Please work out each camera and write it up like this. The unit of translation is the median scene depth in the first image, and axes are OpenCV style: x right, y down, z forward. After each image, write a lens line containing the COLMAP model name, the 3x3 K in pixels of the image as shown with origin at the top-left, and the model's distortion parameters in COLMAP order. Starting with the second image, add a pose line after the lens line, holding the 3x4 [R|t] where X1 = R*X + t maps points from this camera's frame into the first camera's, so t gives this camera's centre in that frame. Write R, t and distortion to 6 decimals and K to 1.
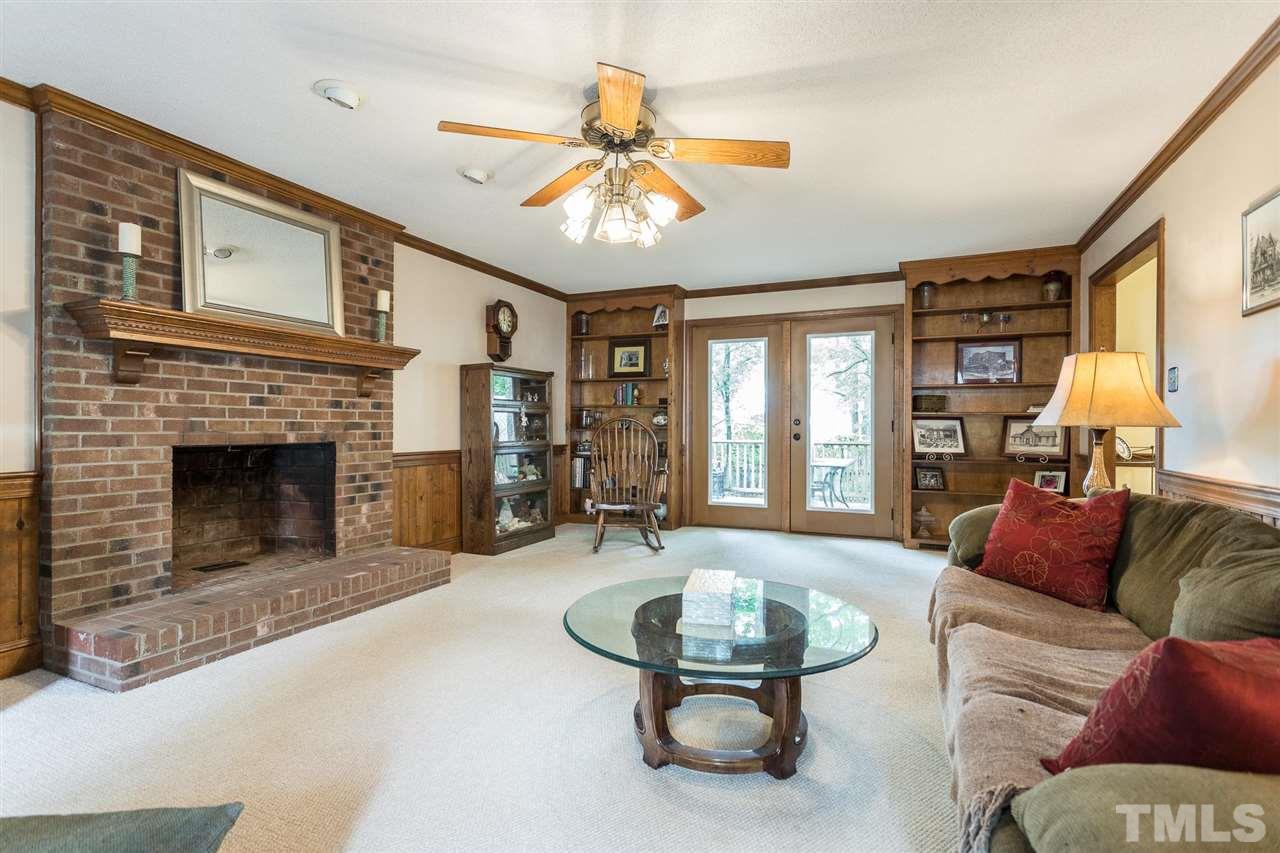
lens RADIAL K [[614.3, 0, 644.8], [0, 614.3, 432.3], [0, 0, 1]] dist [-0.000690, 0.000298]
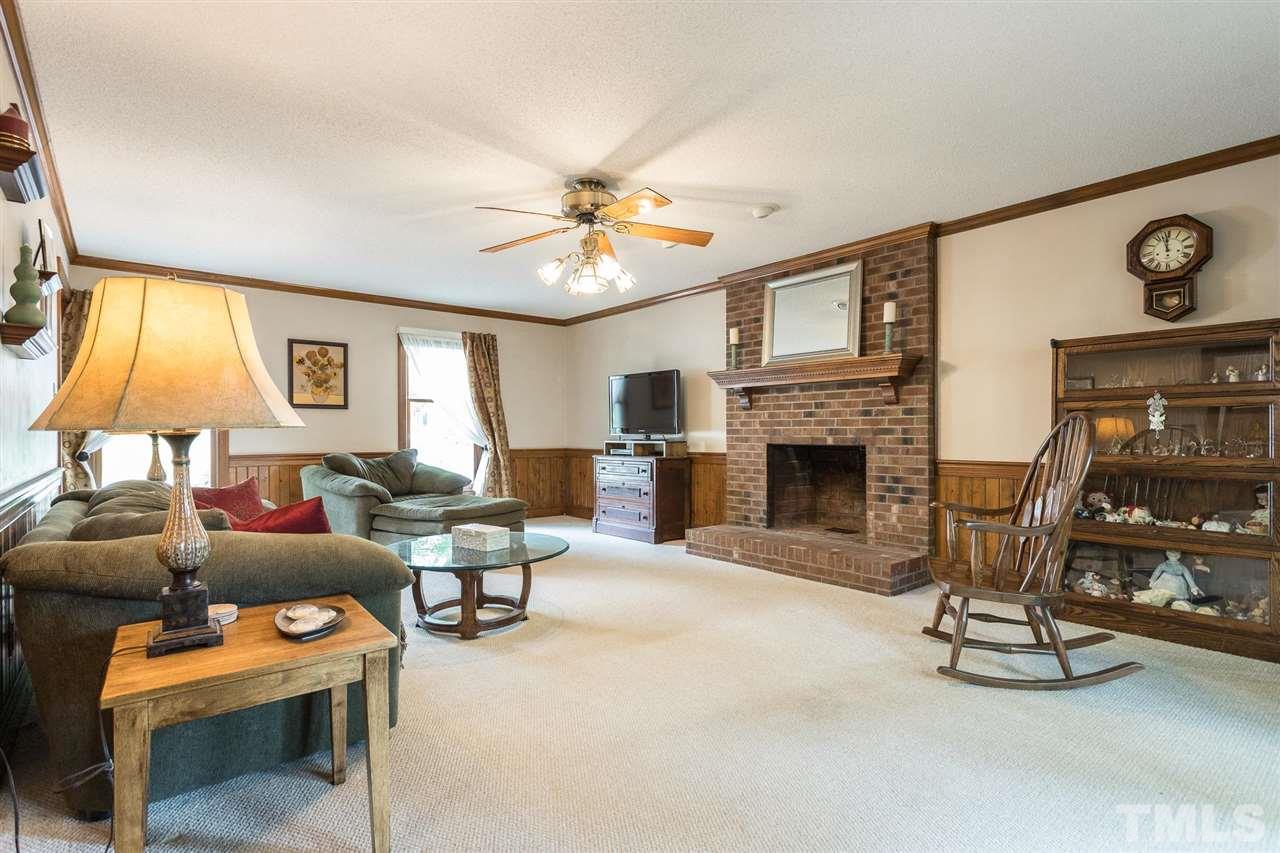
lens RADIAL K [[614.3, 0, 635.5], [0, 614.3, 436.9], [0, 0, 1]] dist [-0.000690, 0.000298]
pose [[-0.446400, 0.004924, -0.894820, 0.678423], [-0.007884, 0.999924, 0.009436, -0.006999], [0.894799, 0.011267, -0.446327, 1.033816]]
